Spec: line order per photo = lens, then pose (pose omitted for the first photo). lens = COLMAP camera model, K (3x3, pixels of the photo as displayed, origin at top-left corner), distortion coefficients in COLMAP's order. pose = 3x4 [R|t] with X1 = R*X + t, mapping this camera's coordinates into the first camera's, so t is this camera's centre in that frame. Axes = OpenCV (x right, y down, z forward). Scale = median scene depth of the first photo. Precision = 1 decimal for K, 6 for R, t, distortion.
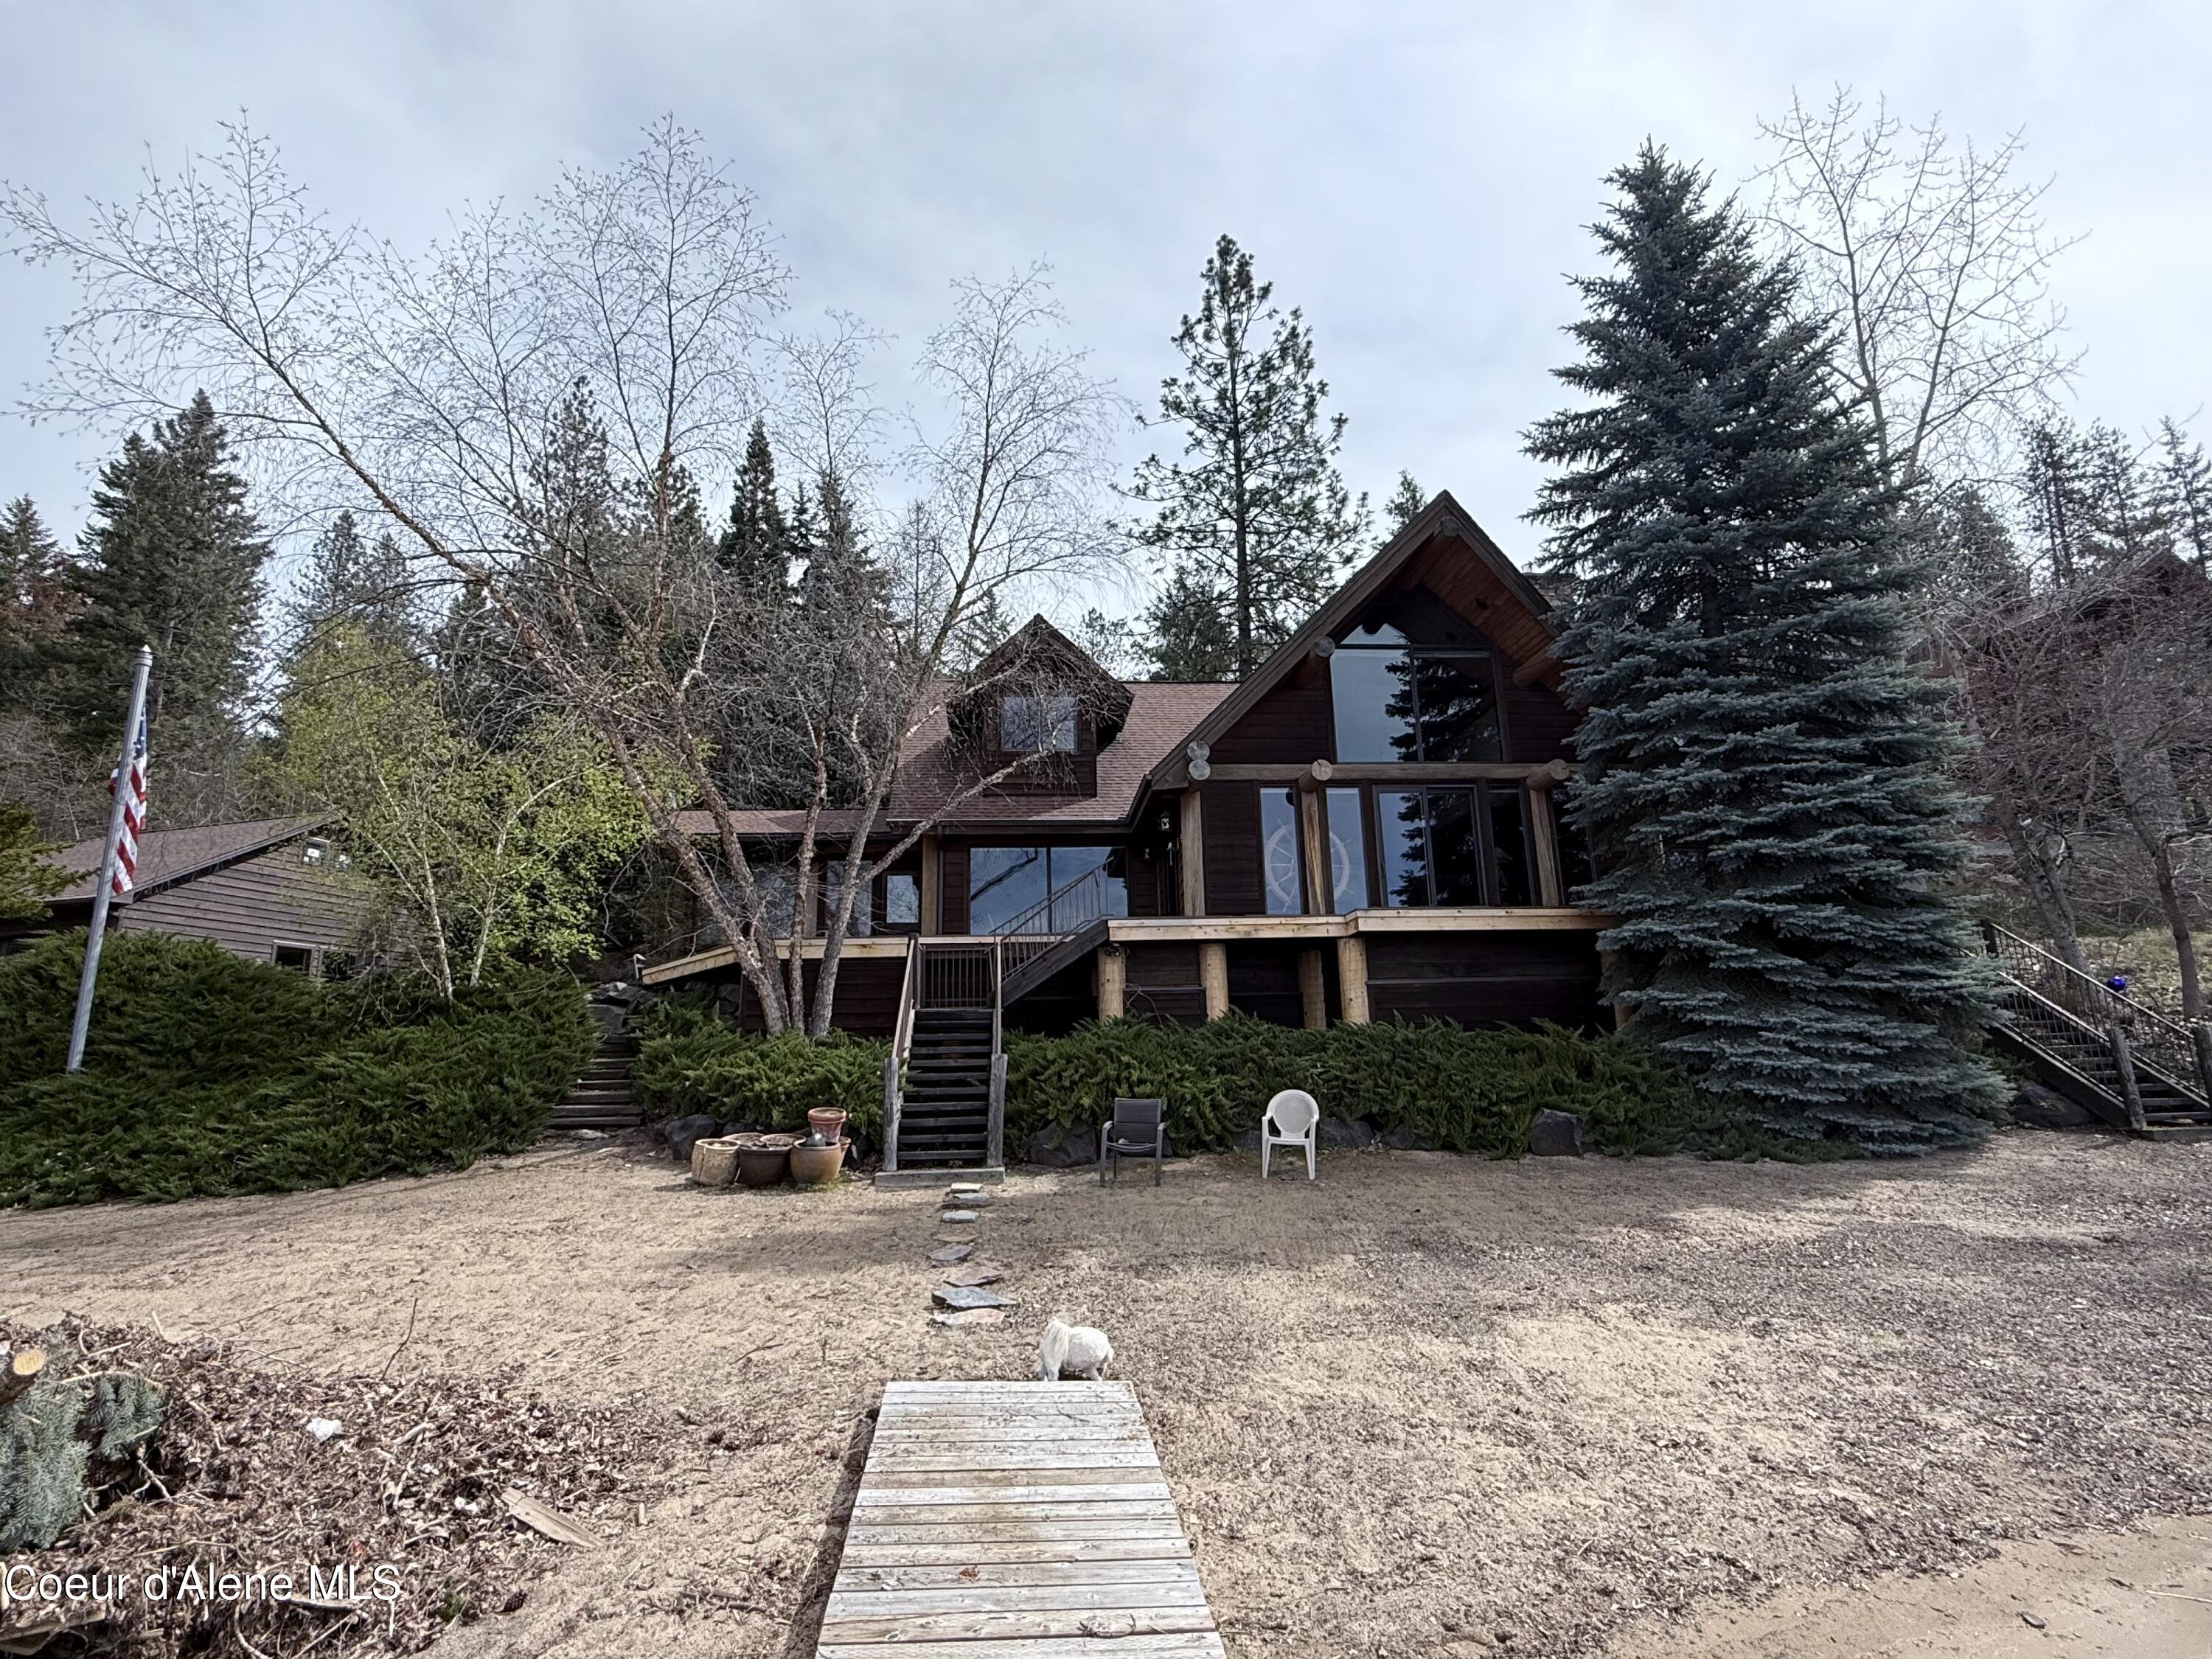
lens RADIAL K [[1104.7, 0, 1106.0], [0, 1104.7, 829.5], [0, 0, 1]] dist [0.002299, 0.000533]
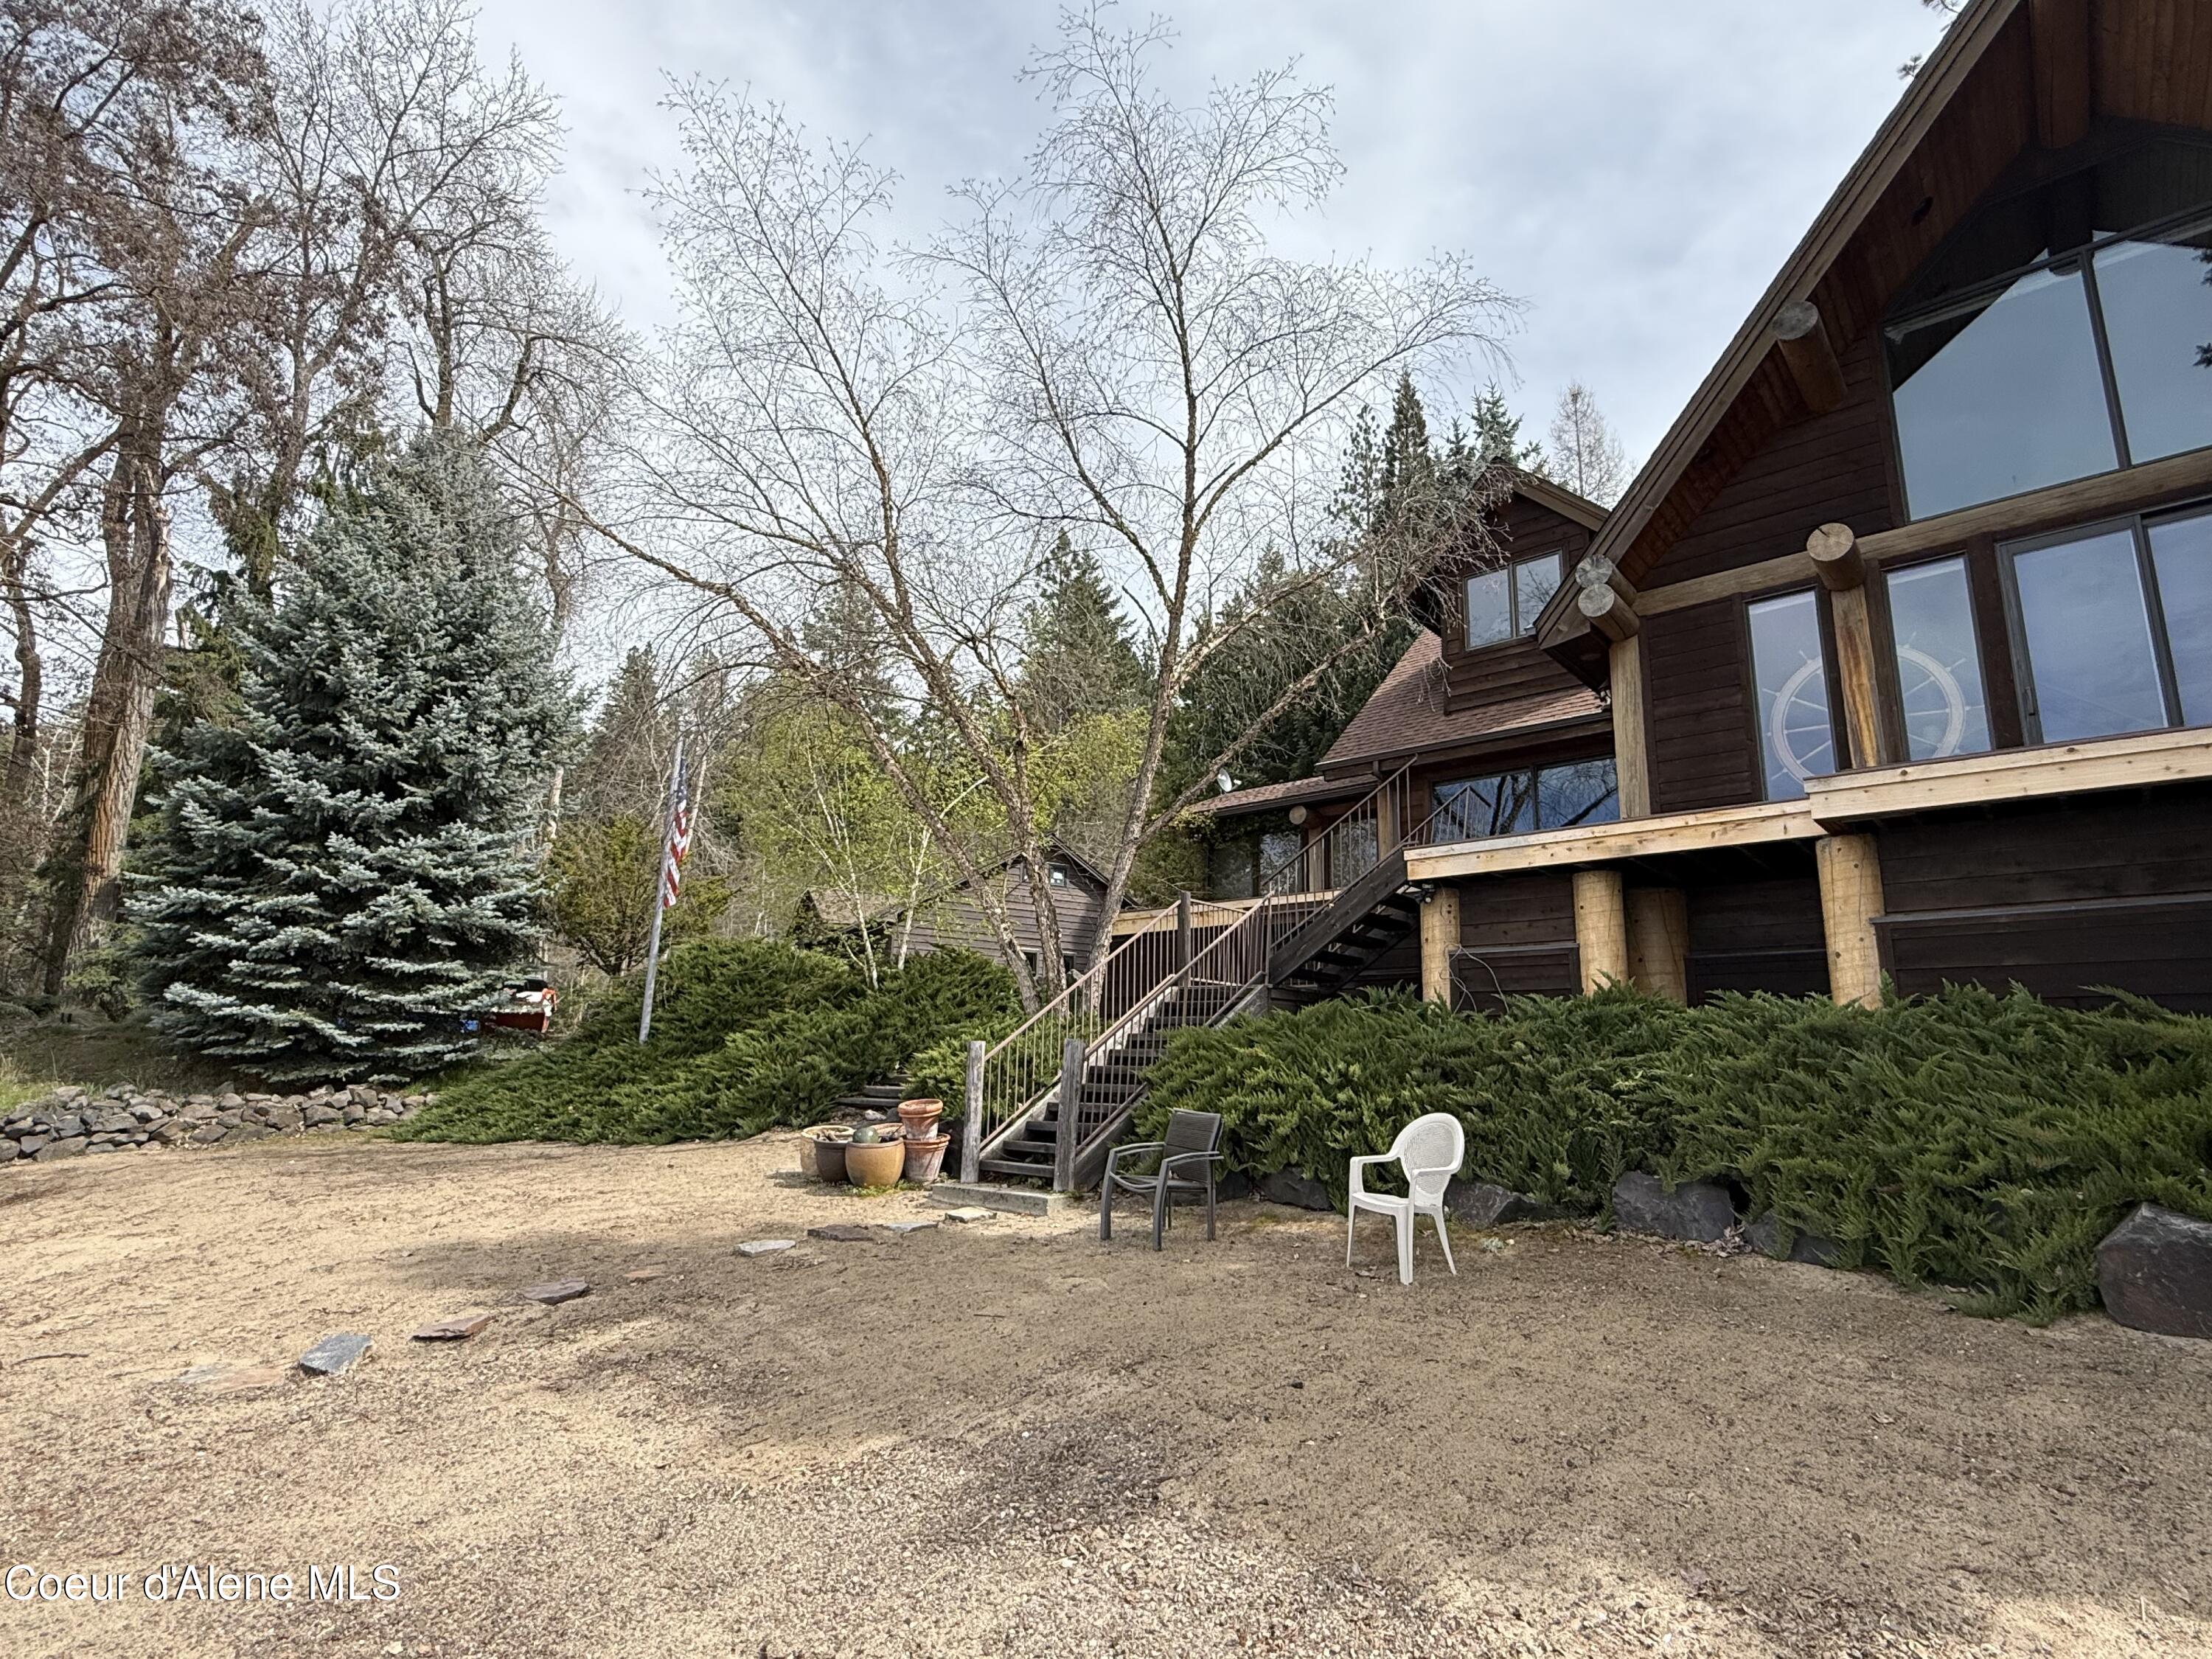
lens RADIAL K [[1104.7, 0, 1106.0], [0, 1104.7, 829.5], [0, 0, 1]] dist [0.002299, 0.000533]
pose [[0.702505, -0.117482, -0.701915, 0.345192], [0.120509, 0.991675, -0.045370, 0.076101], [0.701401, -0.052715, 0.710815, 0.379425]]
